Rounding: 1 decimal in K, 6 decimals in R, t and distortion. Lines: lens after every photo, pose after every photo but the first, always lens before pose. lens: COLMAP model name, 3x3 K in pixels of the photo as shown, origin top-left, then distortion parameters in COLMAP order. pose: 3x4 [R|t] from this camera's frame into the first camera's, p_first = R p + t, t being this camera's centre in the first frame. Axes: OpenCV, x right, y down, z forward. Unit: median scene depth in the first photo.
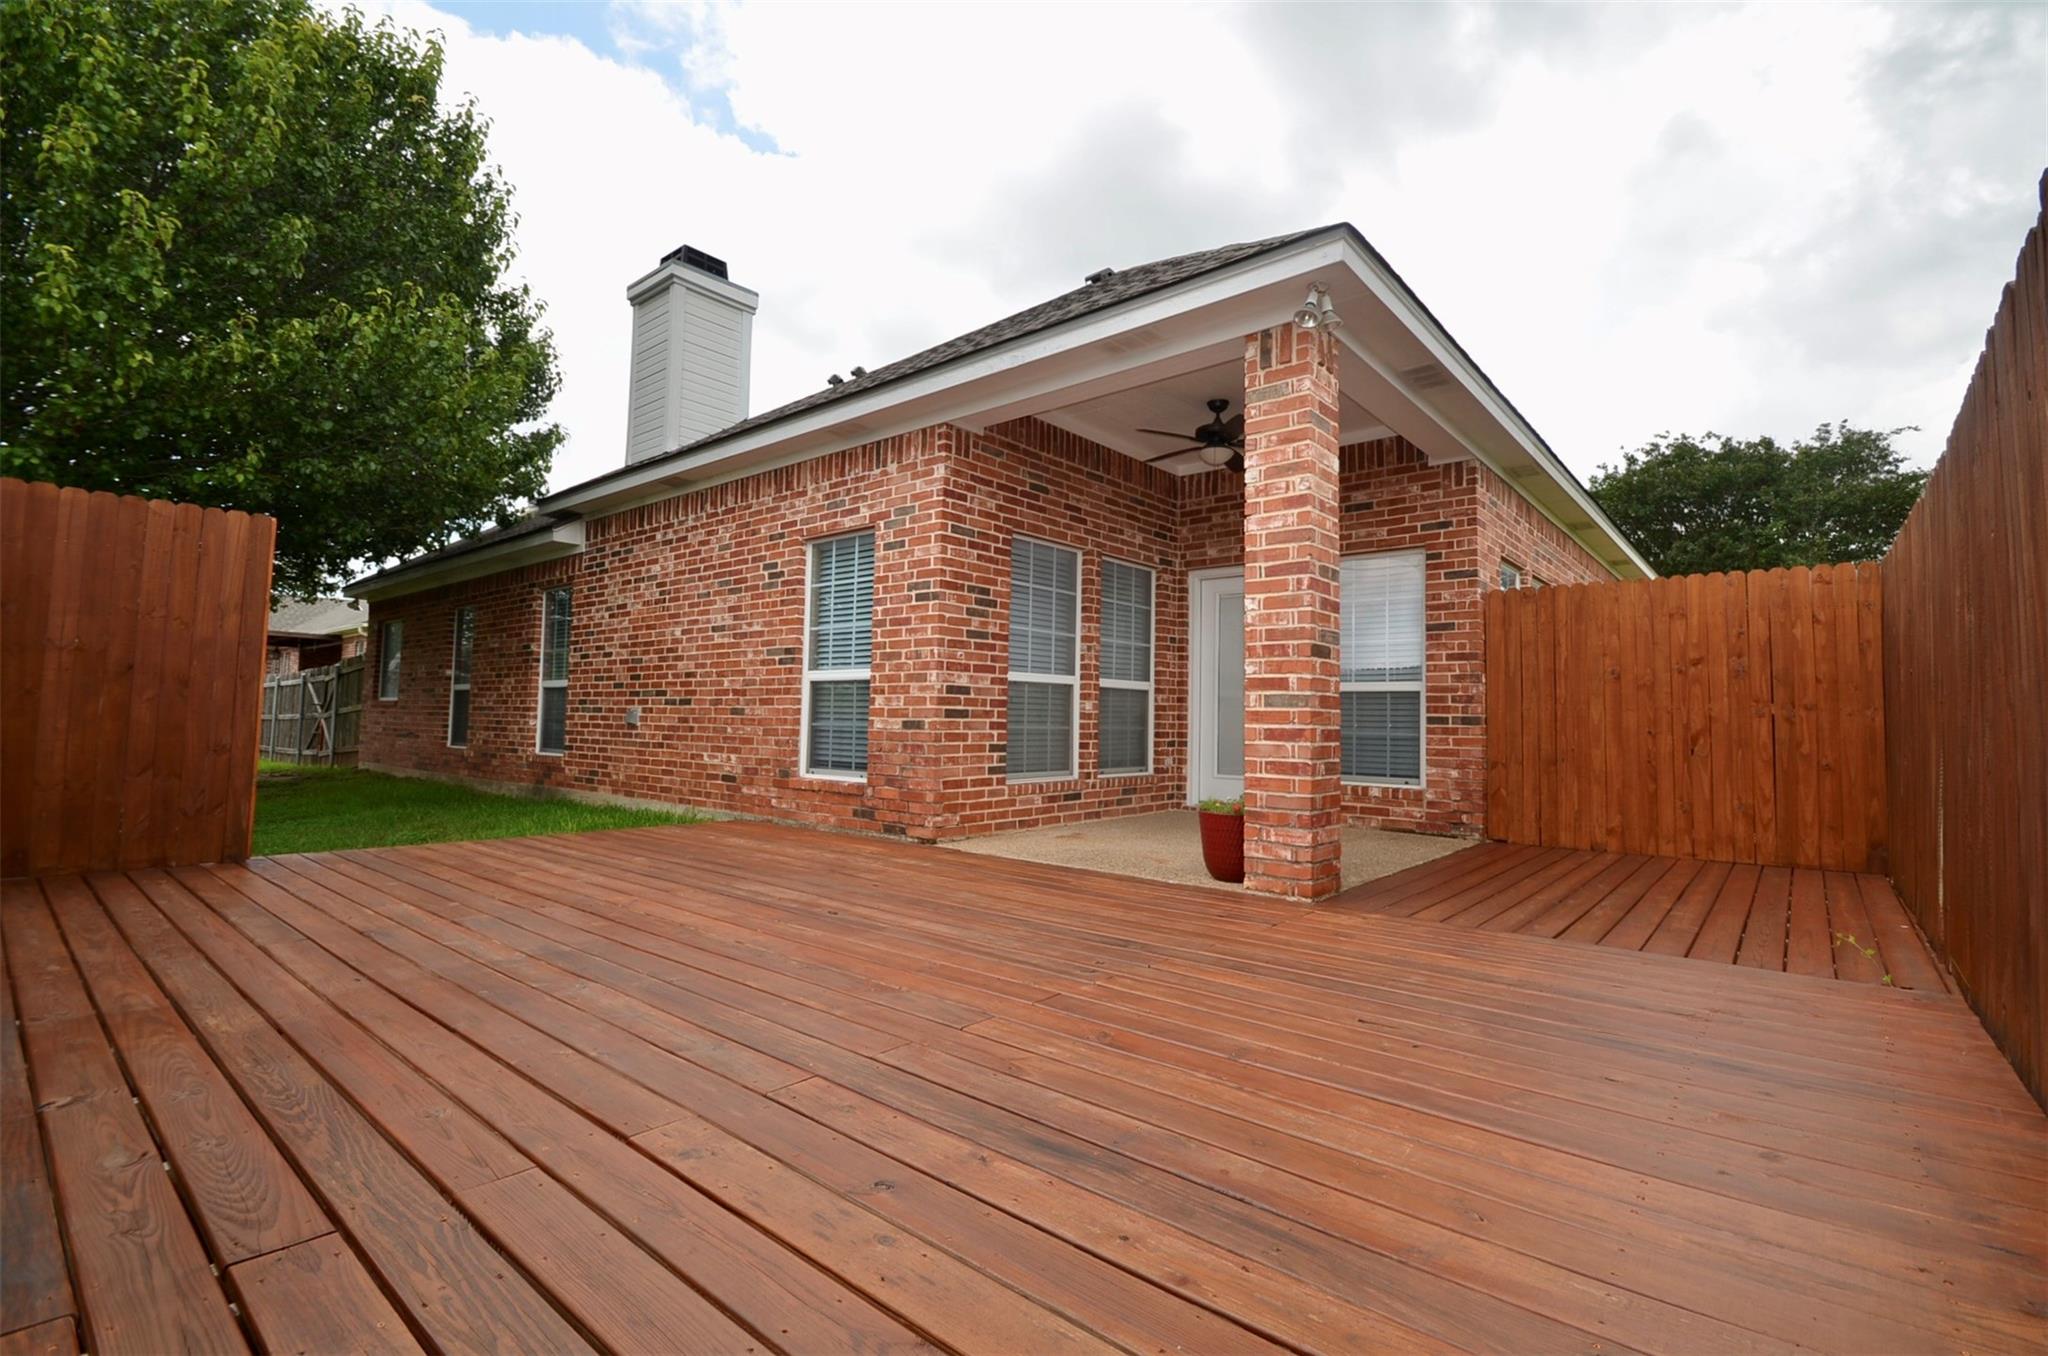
lens RADIAL K [[915.8, 0, 1024.4], [0, 915.8, 672.0], [0, 0, 1]] dist [0.000595, -0.000082]
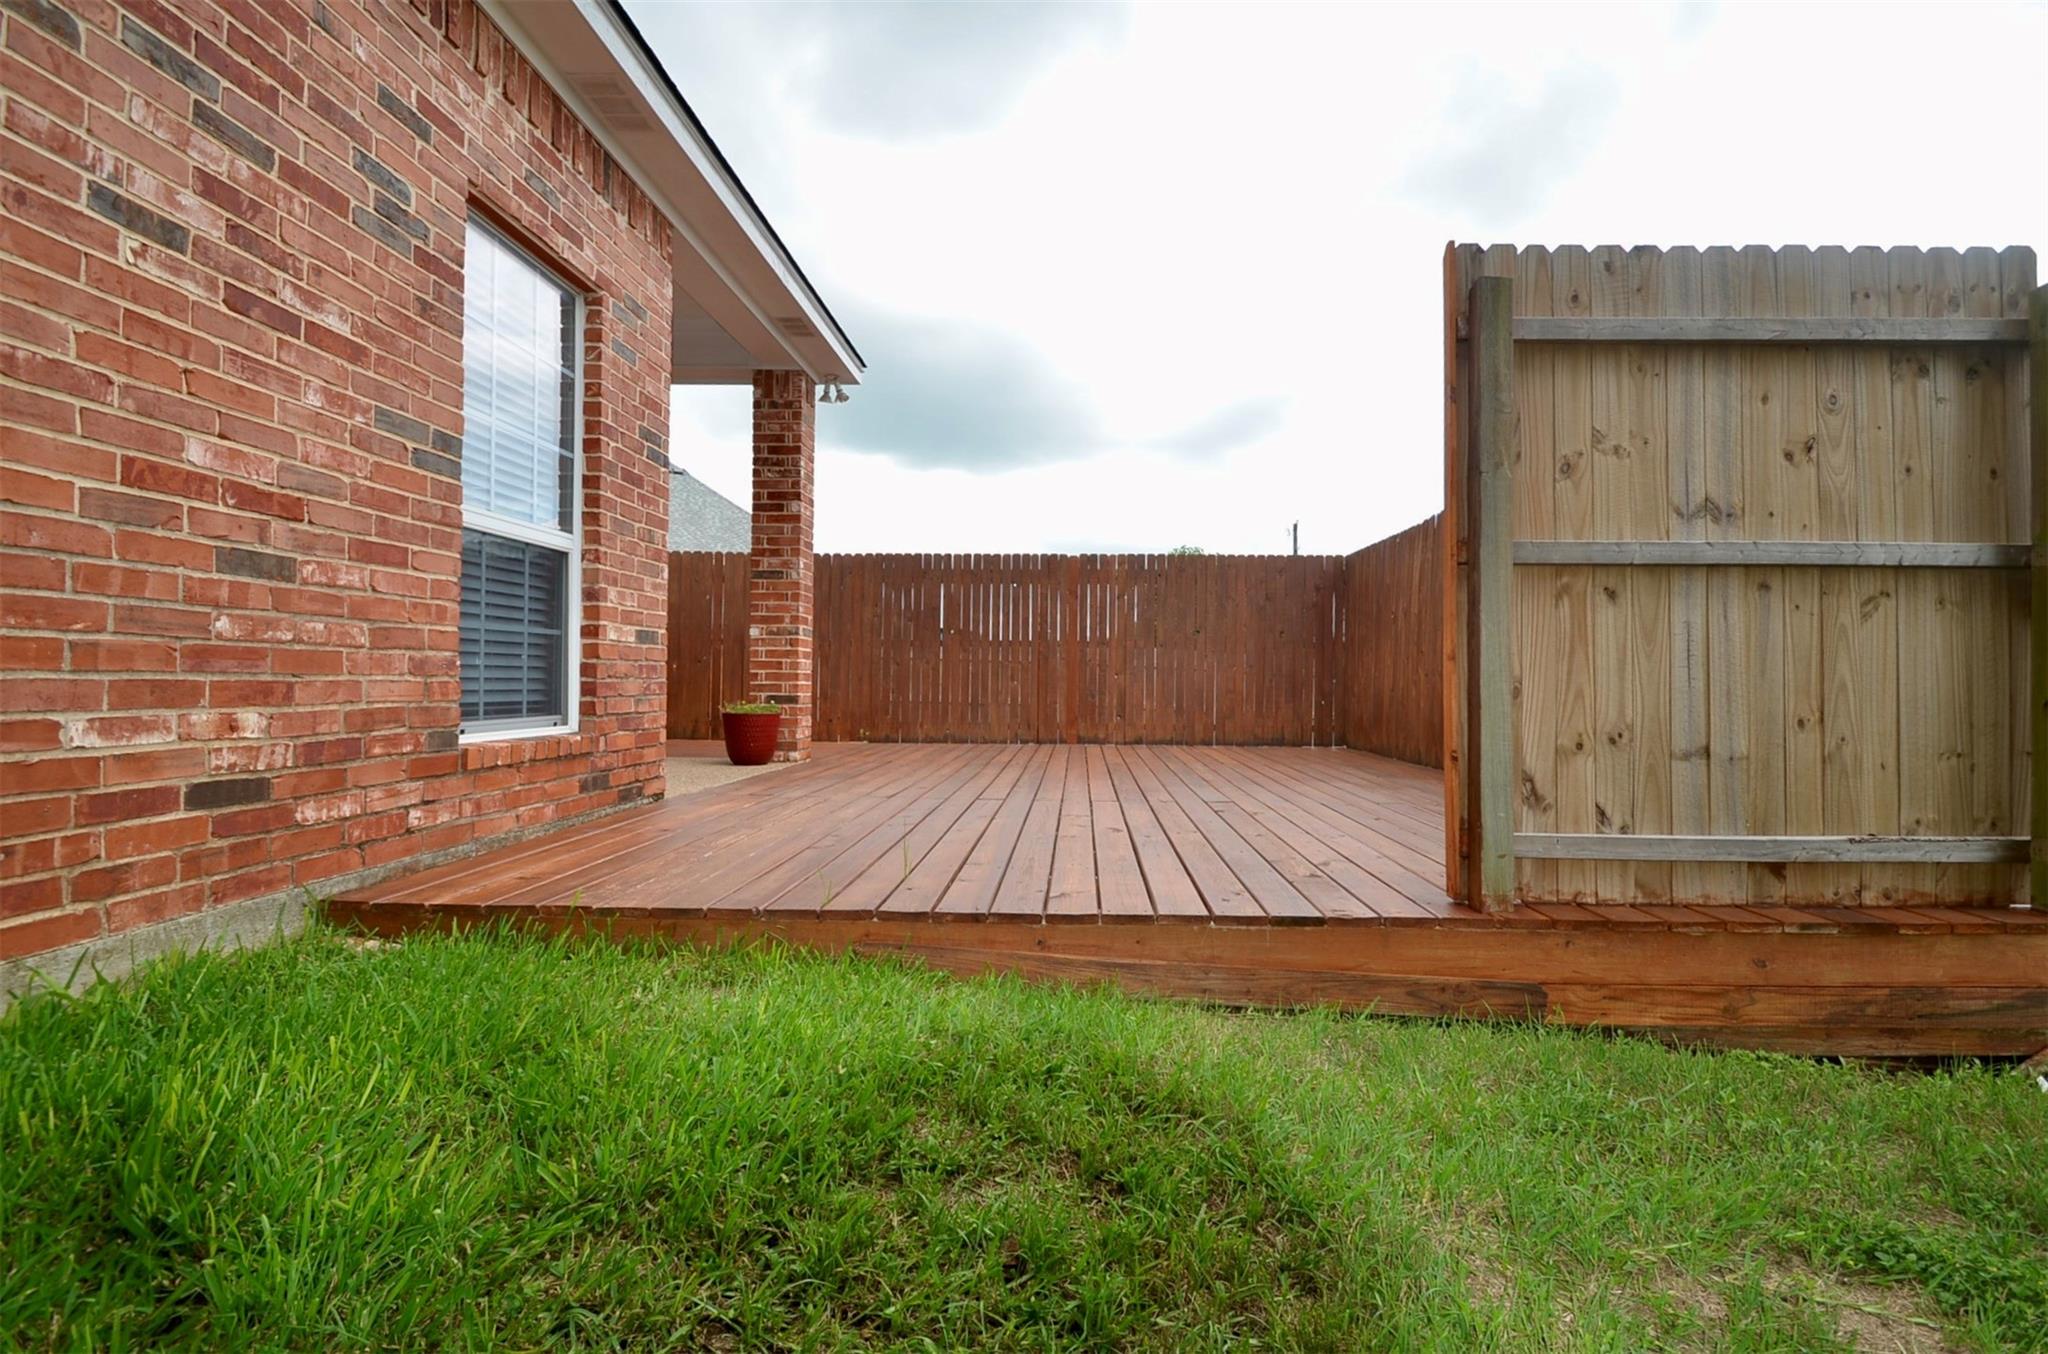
lens RADIAL K [[915.8, 0, 1027.4], [0, 915.8, 673.5], [0, 0, 1]] dist [0.000595, -0.000082]
pose [[-0.587868, -0.018656, 0.808742, -0.716447], [-0.068388, 0.997301, -0.026705, 0.070588], [-0.806061, -0.071007, -0.587557, 0.987778]]
